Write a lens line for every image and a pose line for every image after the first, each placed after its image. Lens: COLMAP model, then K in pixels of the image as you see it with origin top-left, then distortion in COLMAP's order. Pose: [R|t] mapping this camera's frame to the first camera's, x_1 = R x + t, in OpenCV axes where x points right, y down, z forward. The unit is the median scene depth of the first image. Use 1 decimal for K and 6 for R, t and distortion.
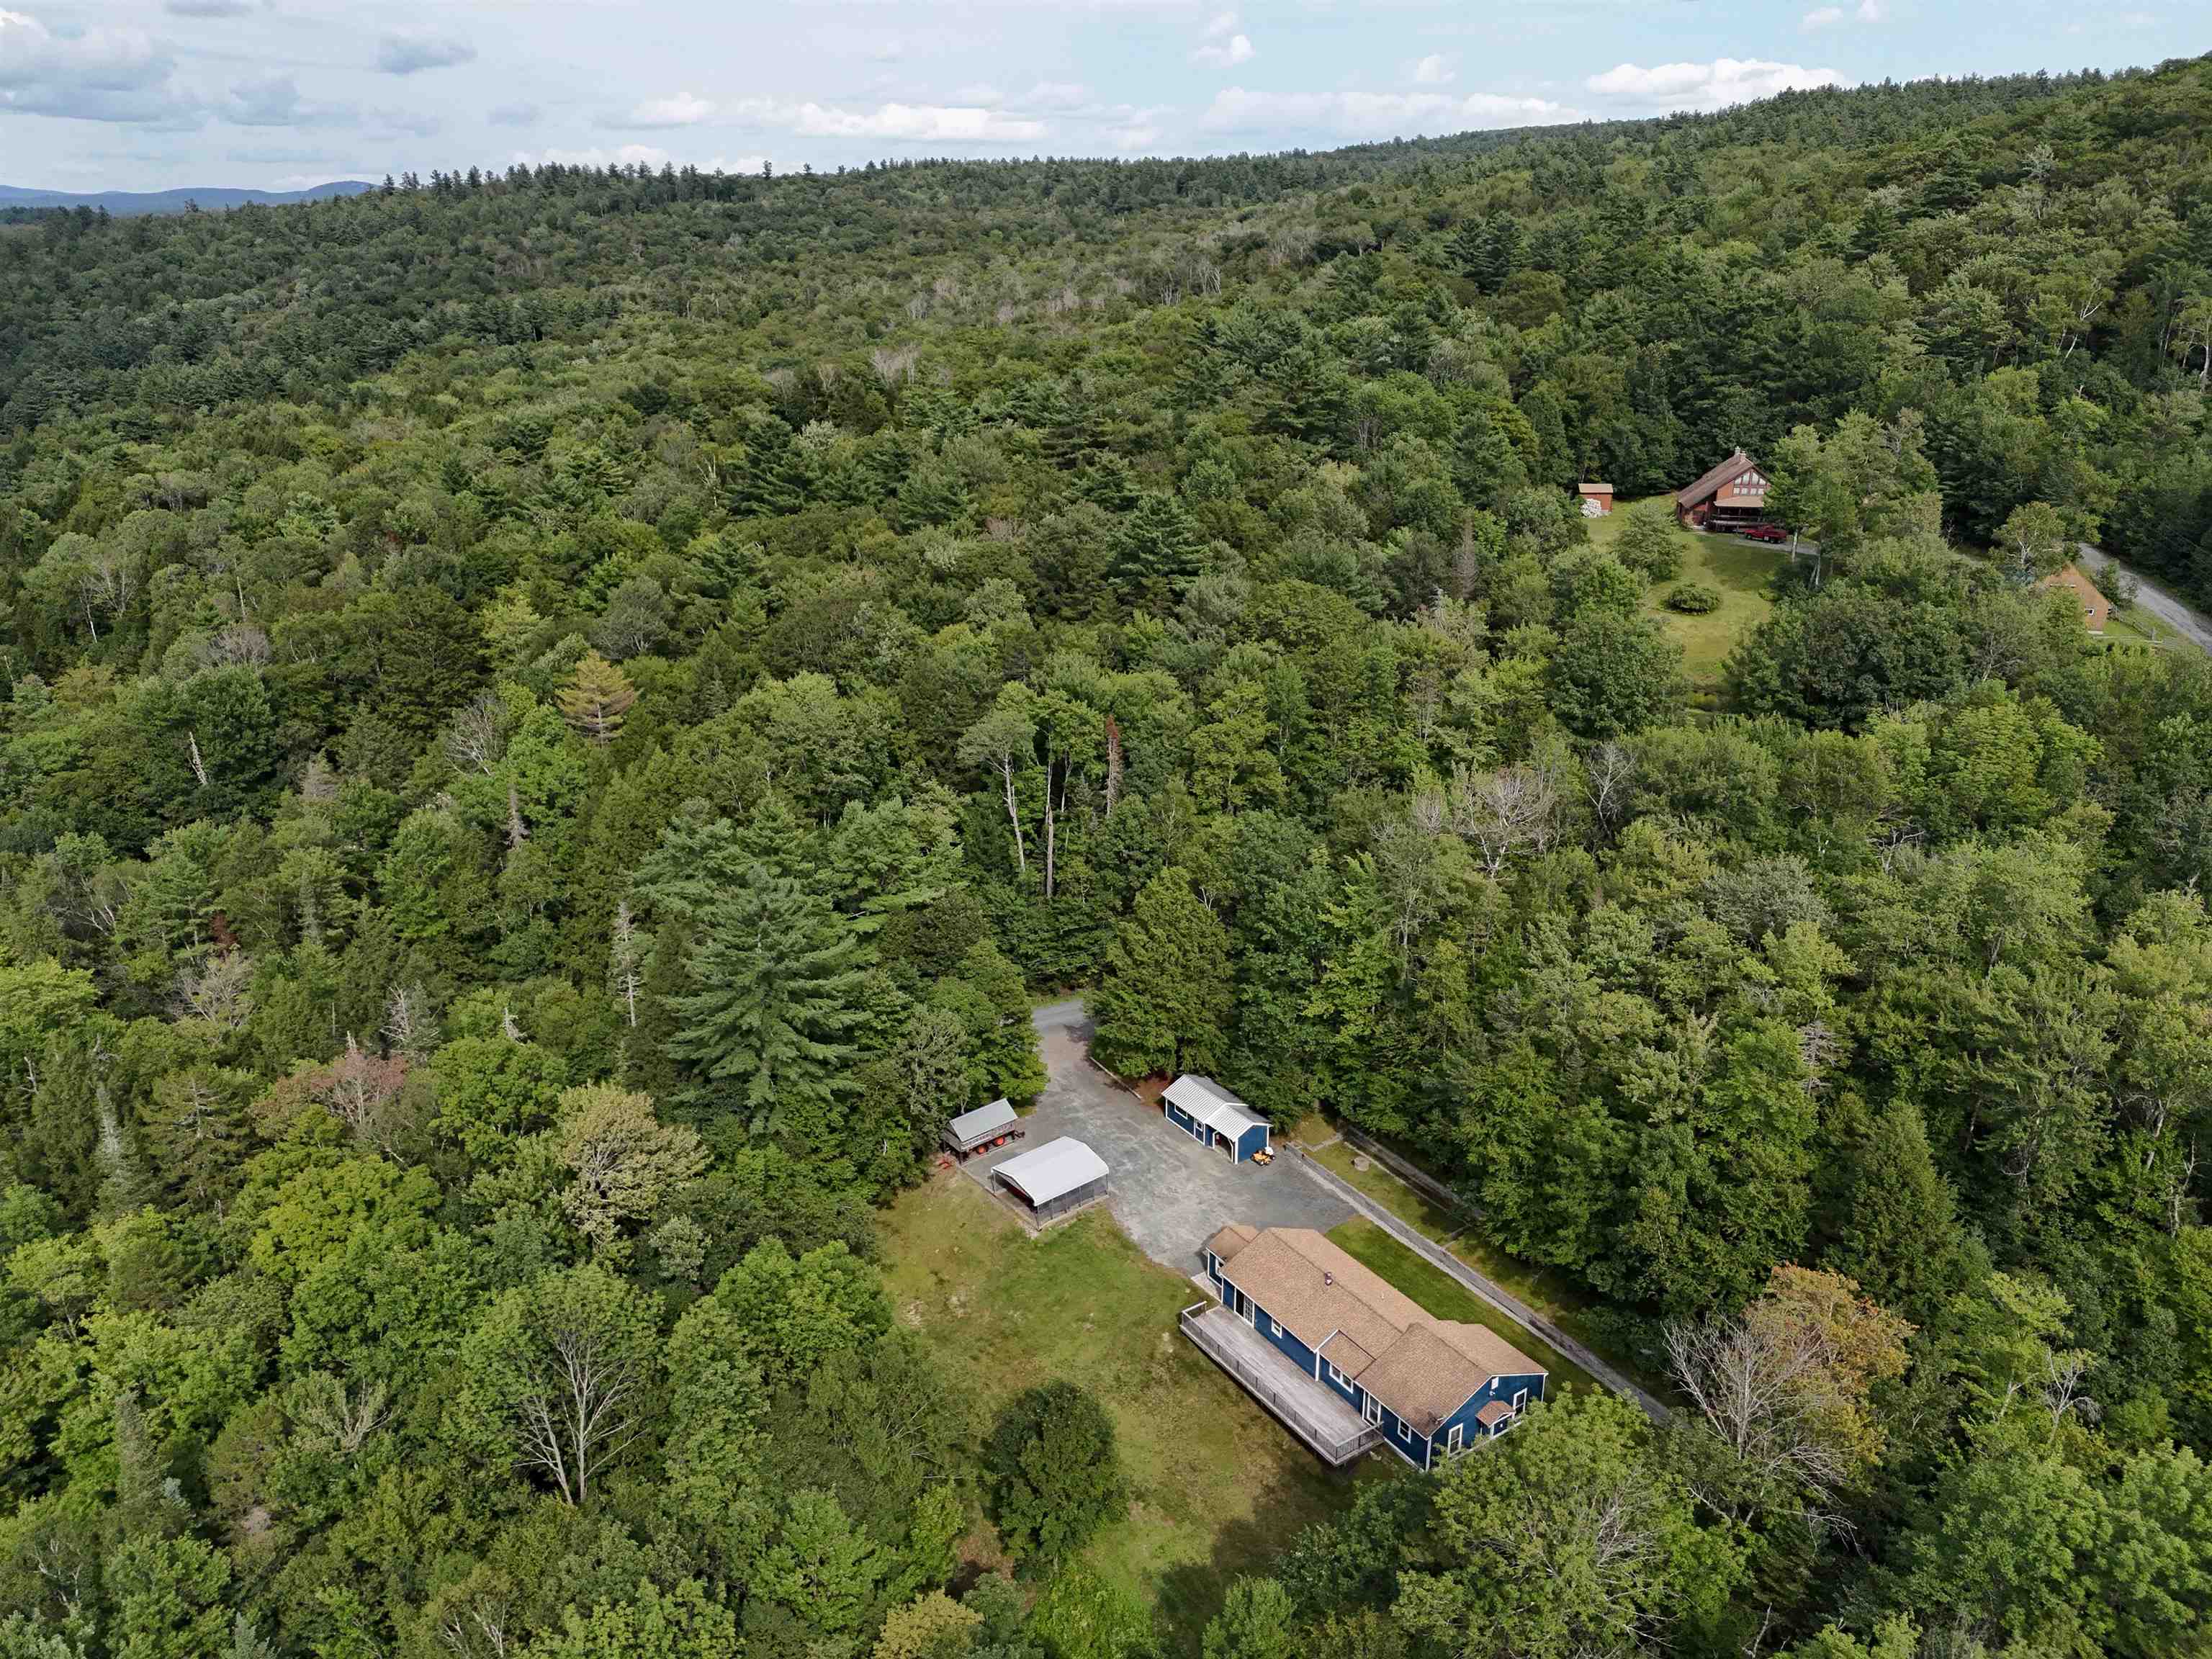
lens RADIAL K [[1628.9, 0, 1106.1], [0, 1628.9, 824.0], [0, 0, 1]] dist [0.085316, -0.082770]
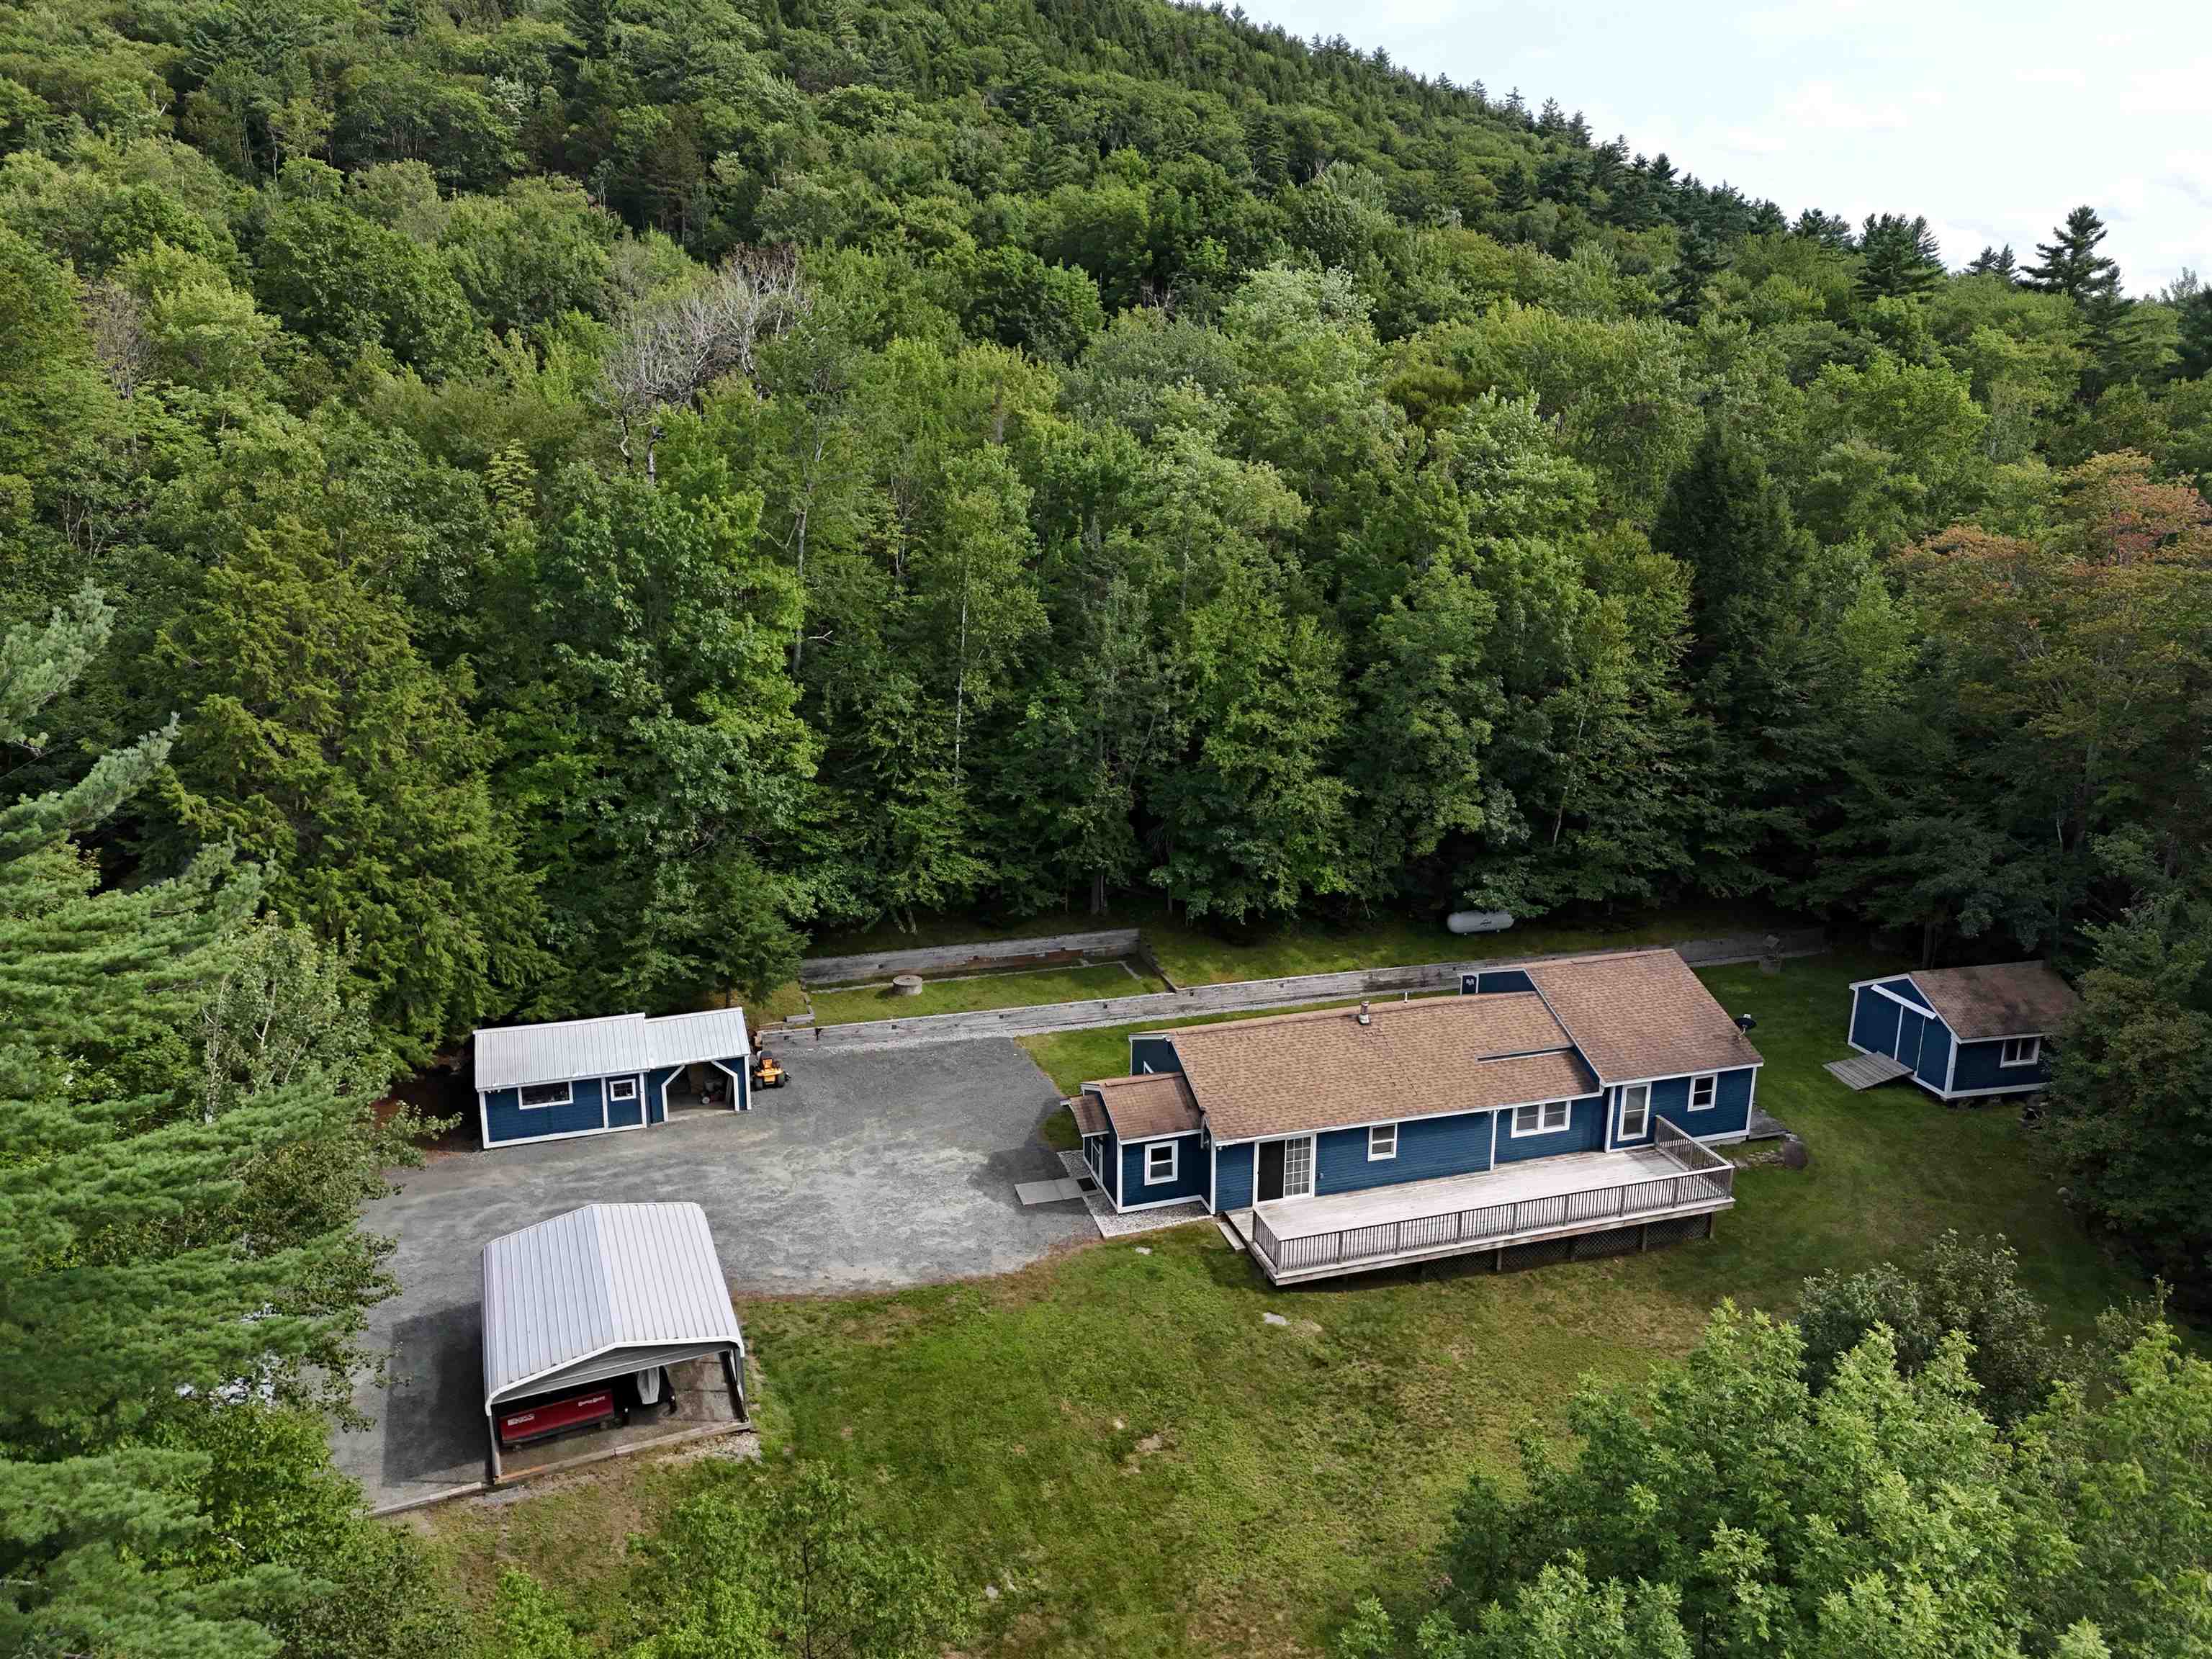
lens RADIAL K [[1628.9, 0, 1106.1], [0, 1628.9, 824.0], [0, 0, 1]] dist [0.085316, -0.082770]
pose [[0.286636, -0.261354, 0.921702, -0.276401], [0.327027, 0.930976, 0.162283, 0.091571], [-0.900496, 0.254906, 0.352321, 0.712145]]
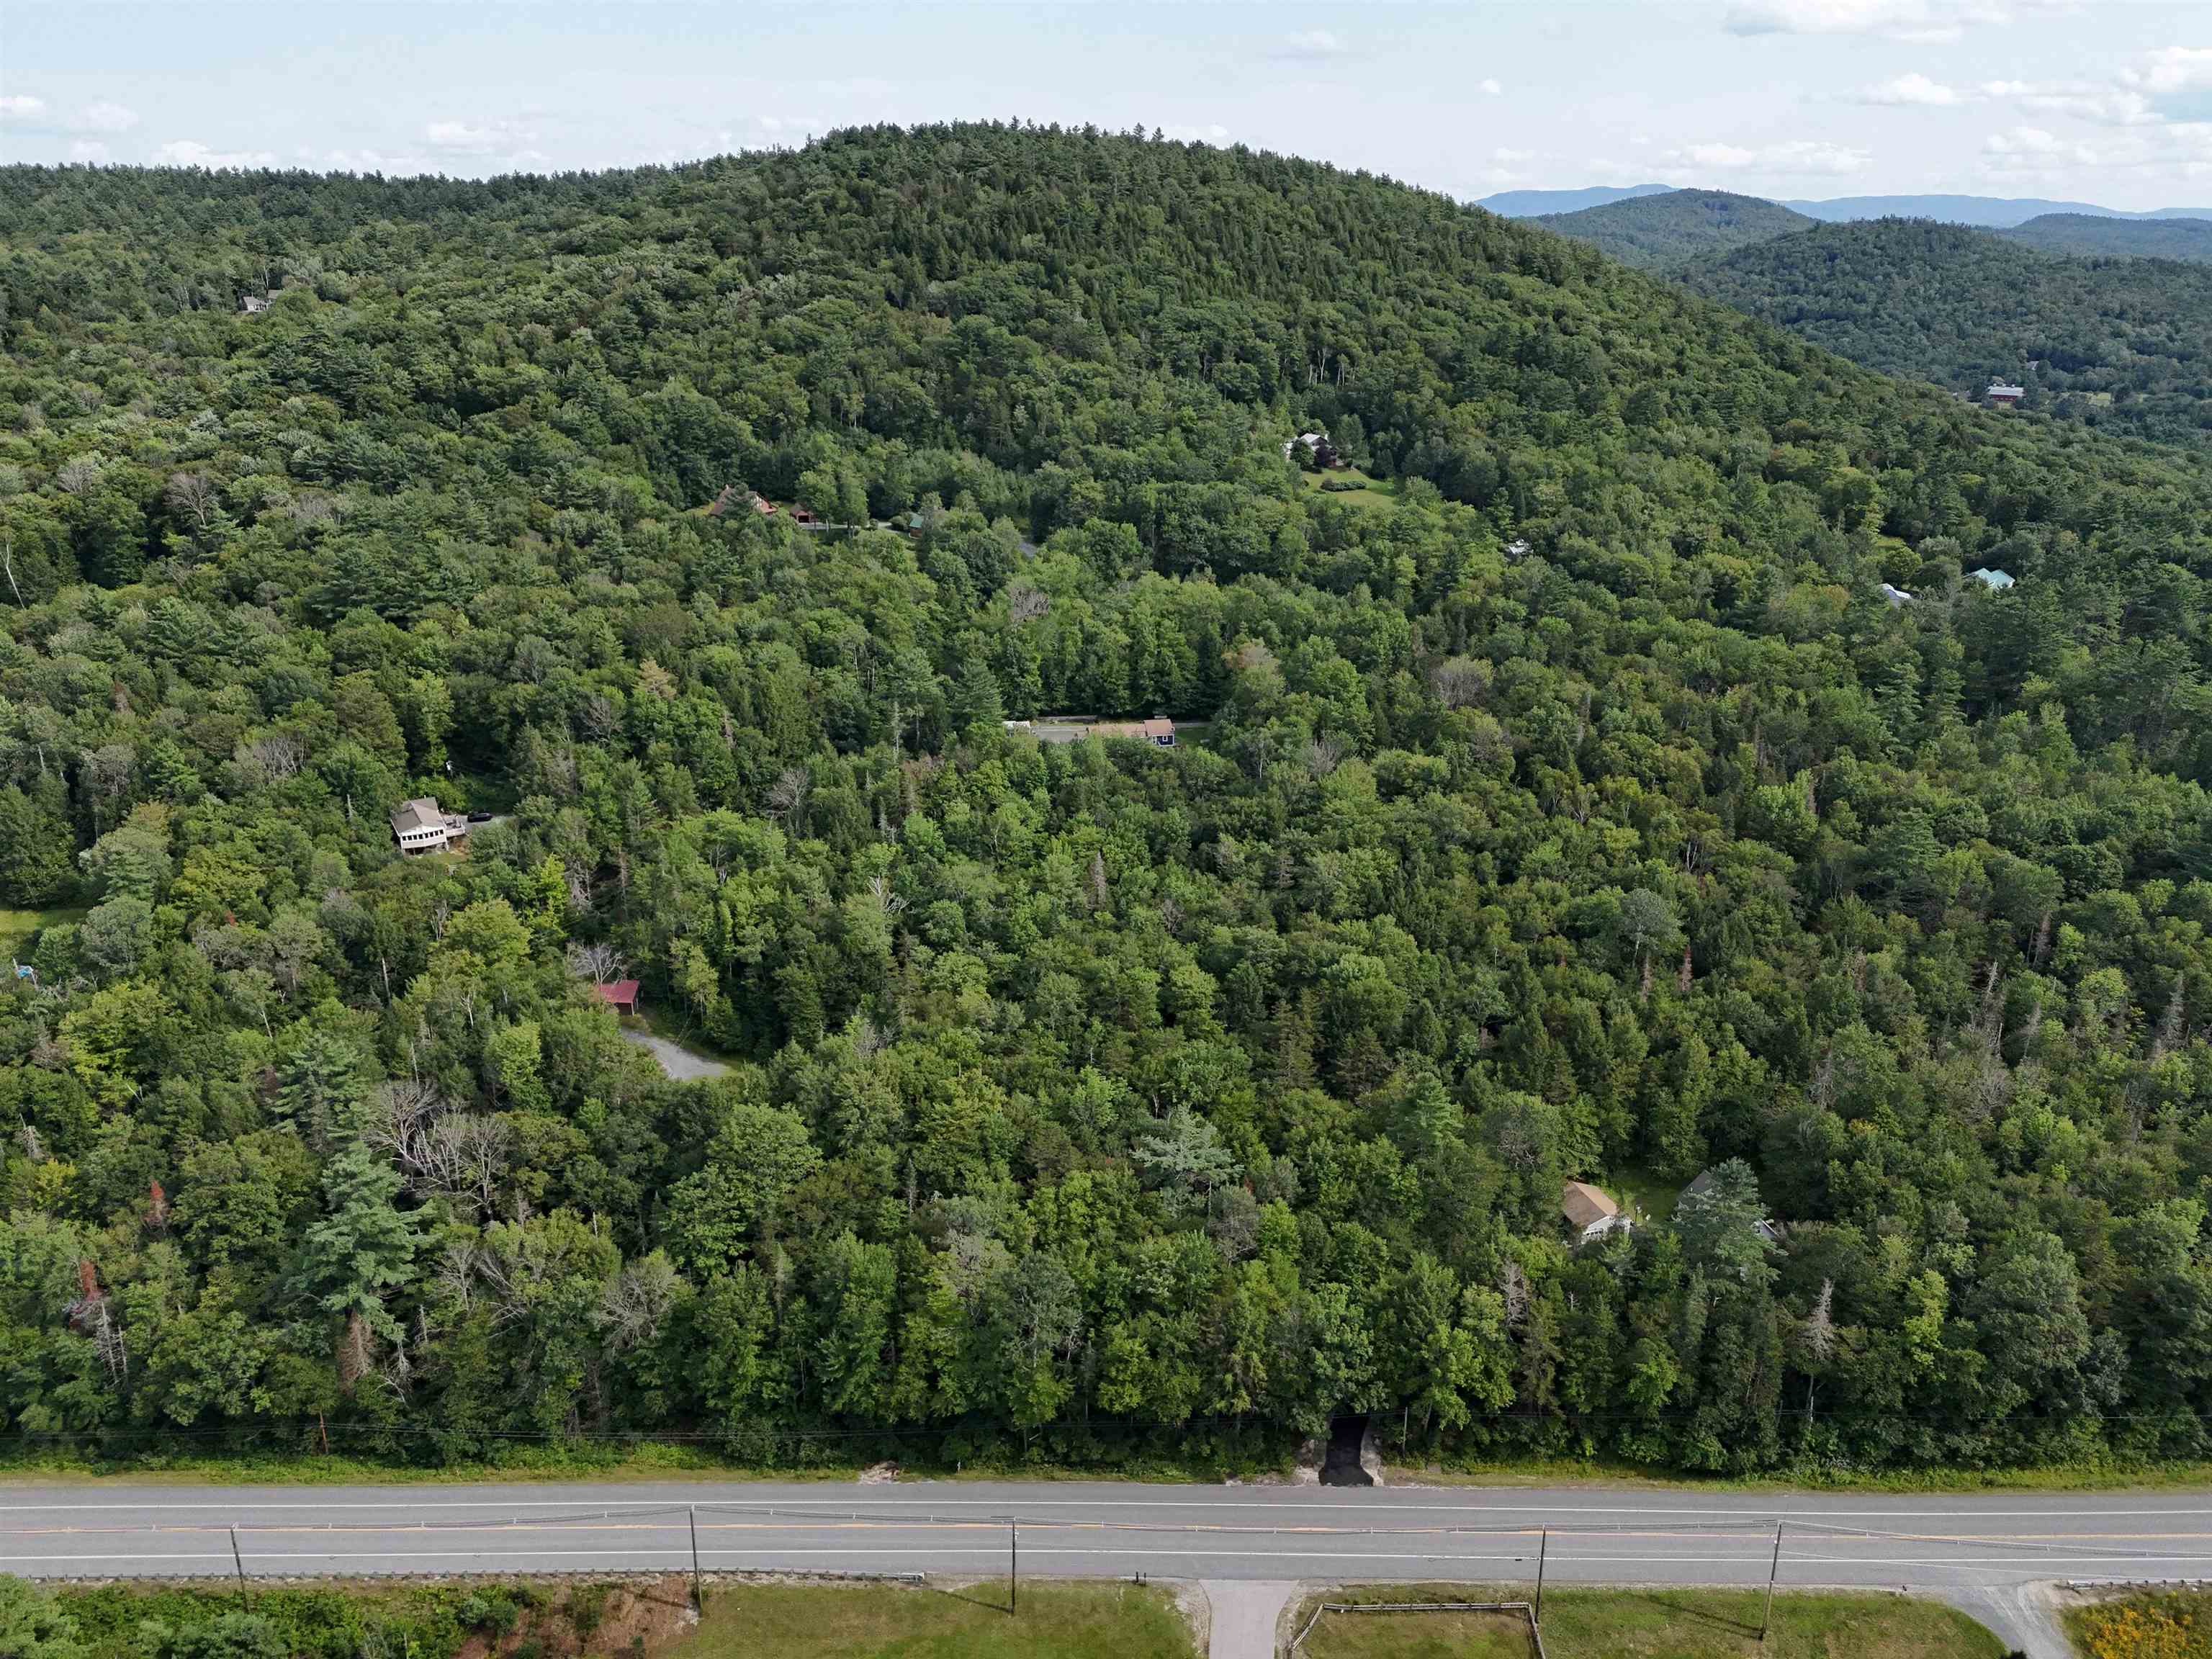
lens RADIAL K [[1628.9, 0, 1106.1], [0, 1628.9, 824.0], [0, 0, 1]] dist [0.085316, -0.082770]
pose [[0.427111, -0.314462, 0.847756, -2.388972], [0.308906, 0.931911, 0.190048, -0.165085], [-0.849796, 0.180705, 0.495169, -0.564077]]
